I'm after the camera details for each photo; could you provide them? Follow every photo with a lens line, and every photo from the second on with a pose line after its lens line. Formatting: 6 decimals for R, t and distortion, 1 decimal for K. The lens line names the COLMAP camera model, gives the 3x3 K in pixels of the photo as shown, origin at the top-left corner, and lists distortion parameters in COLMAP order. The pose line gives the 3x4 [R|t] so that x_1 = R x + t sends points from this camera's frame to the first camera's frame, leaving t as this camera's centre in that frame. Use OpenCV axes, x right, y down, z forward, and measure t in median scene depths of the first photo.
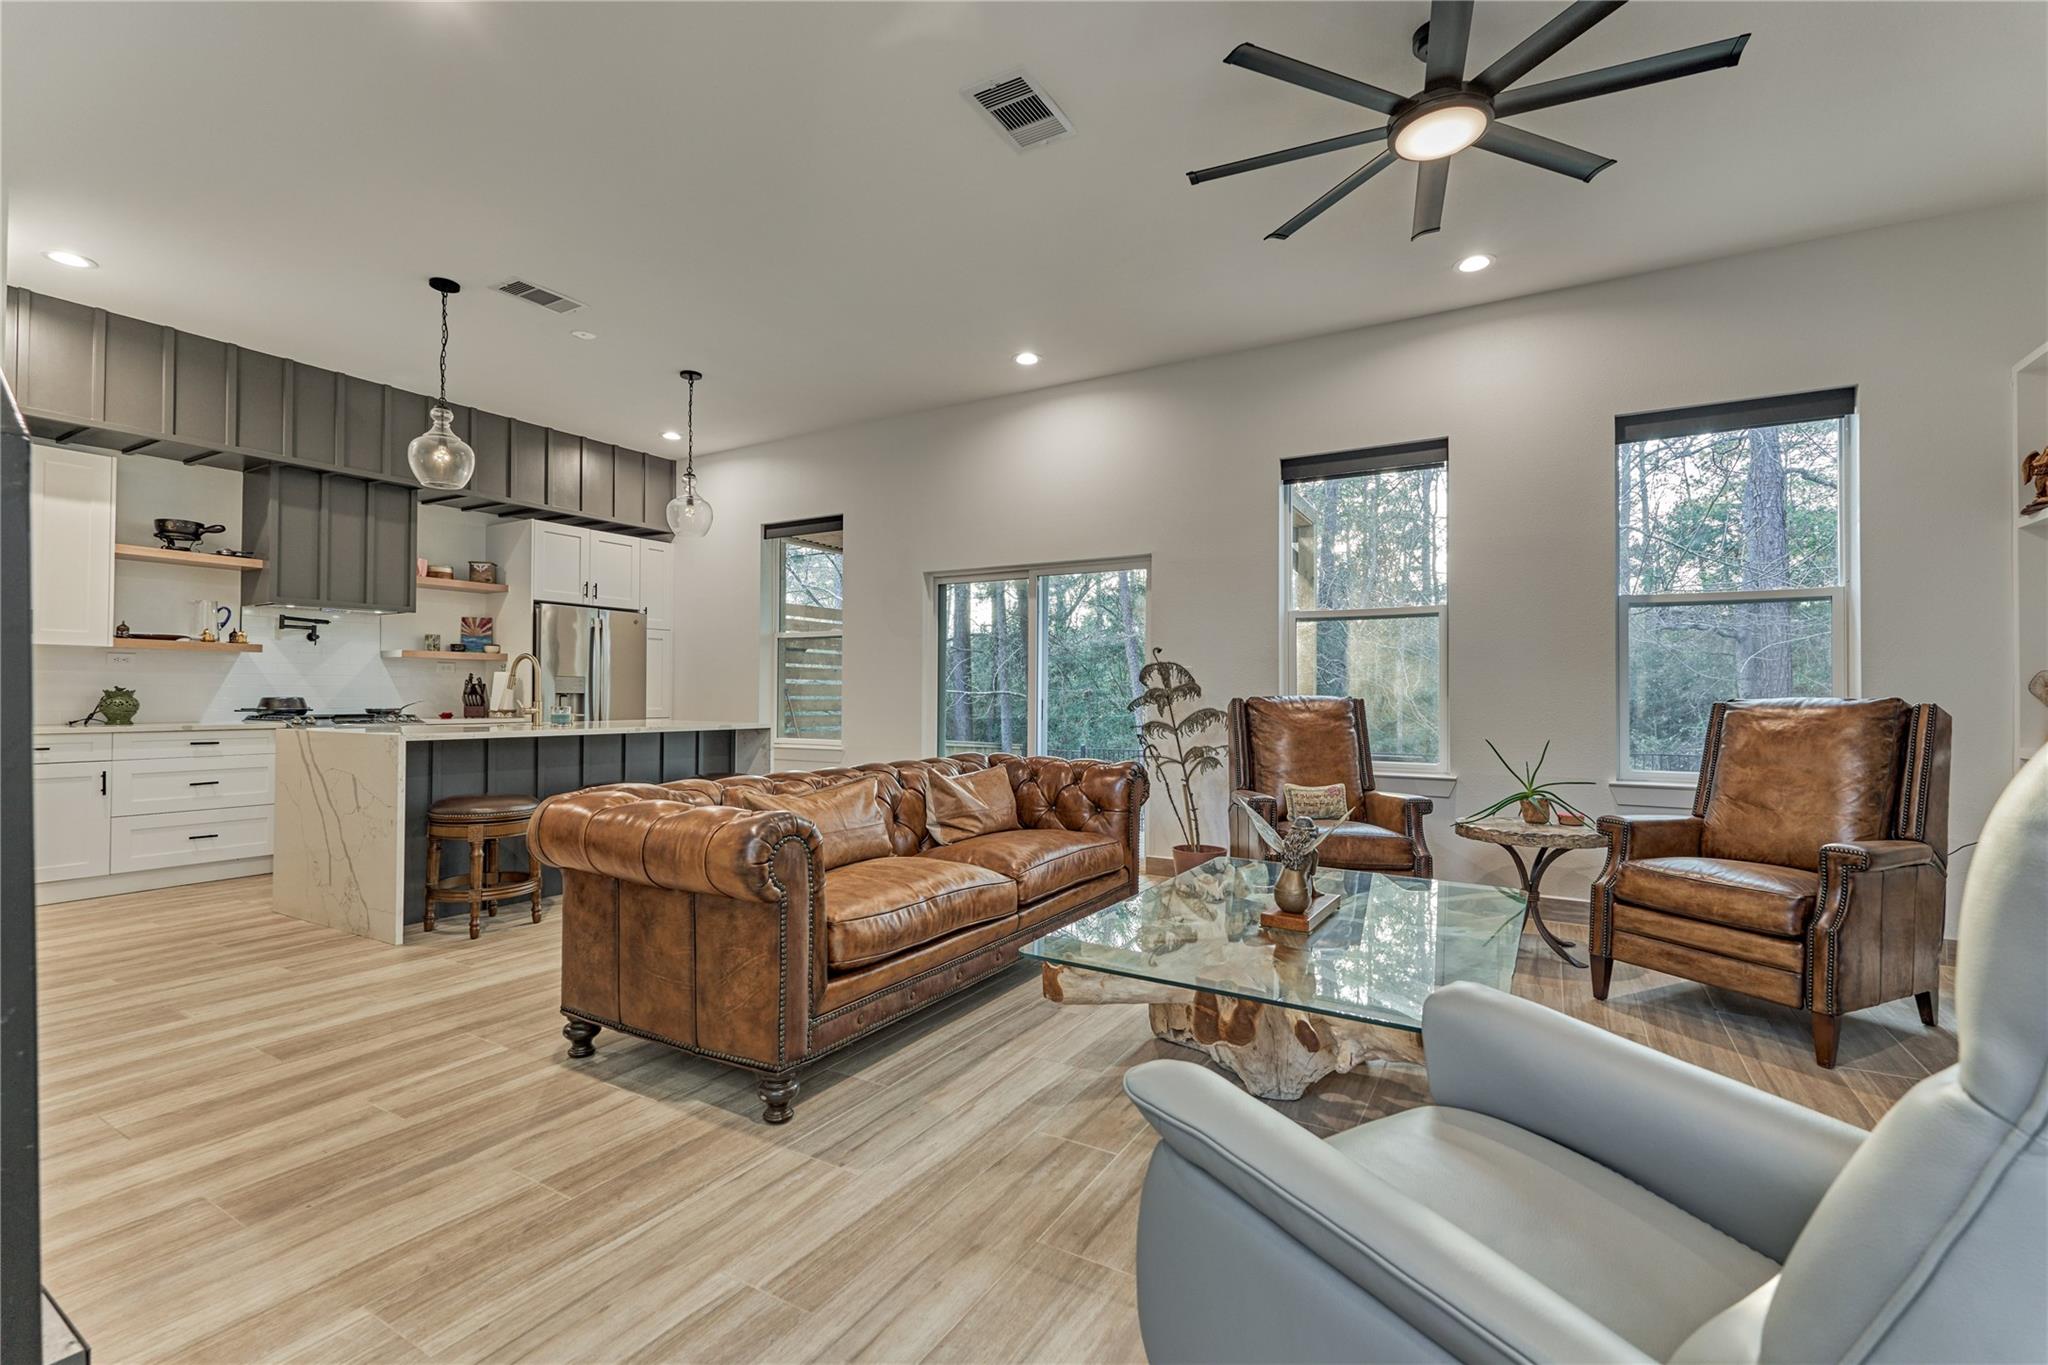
lens RADIAL K [[897.6, 0, 1024.0], [0, 897.6, 682.5], [0, 0, 1]] dist [-0.000344, -0.000404]
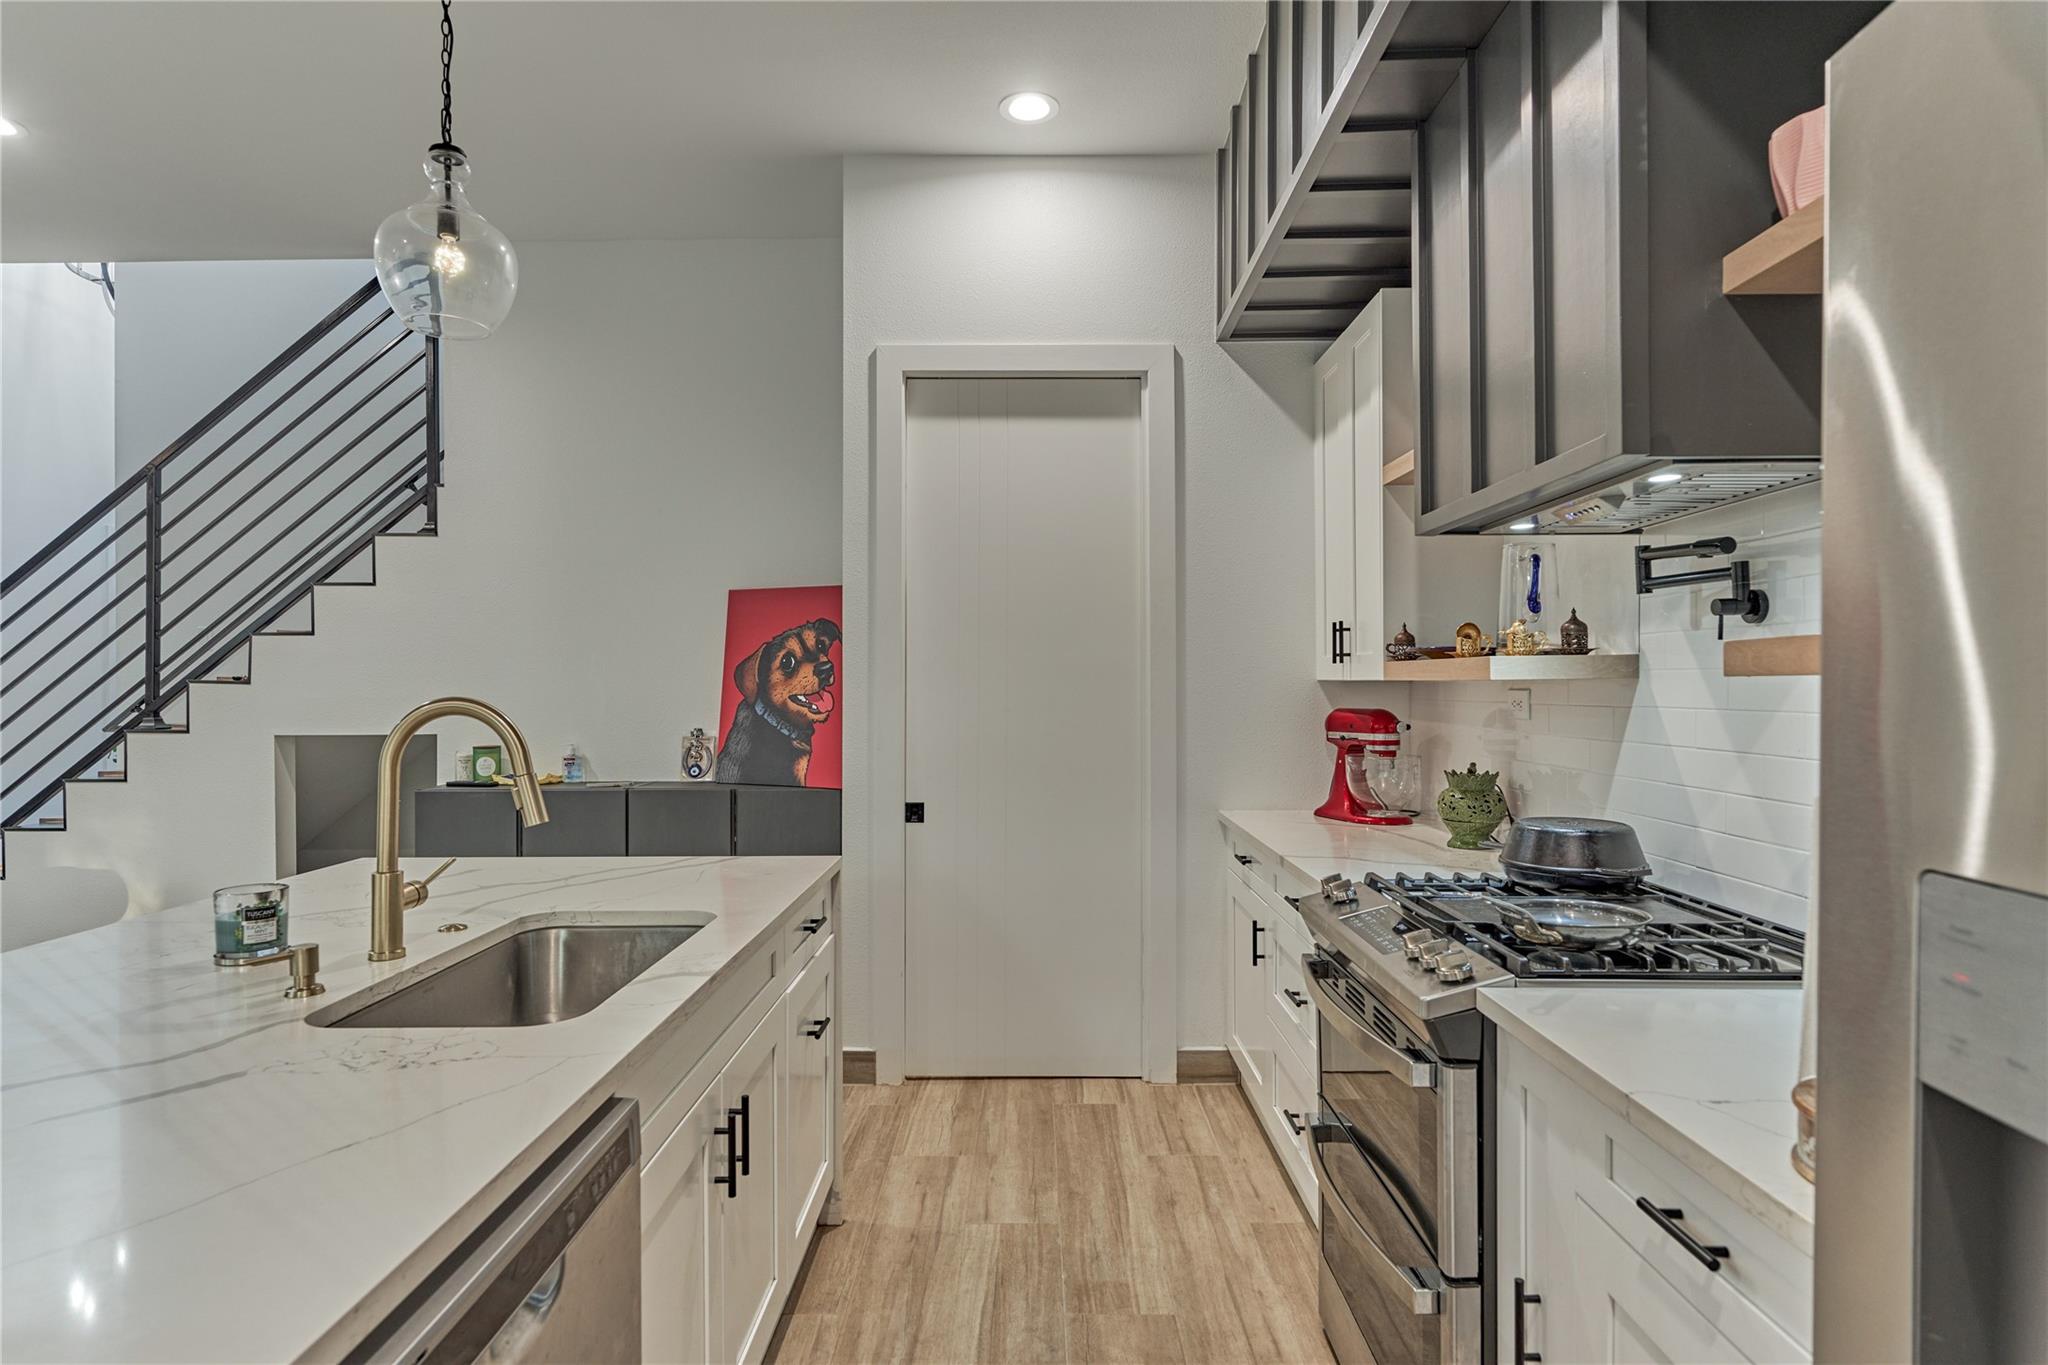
lens RADIAL K [[1107.8, 0, 1024.0], [0, 1107.8, 682.5], [0, 0, 1]] dist [-0.002432, -0.000479]
pose [[-0.866258, 0.000236, -0.499596, -0.596954], [0.008068, 0.999876, -0.013517, -0.034772], [0.499531, -0.015740, -0.866153, 1.537707]]
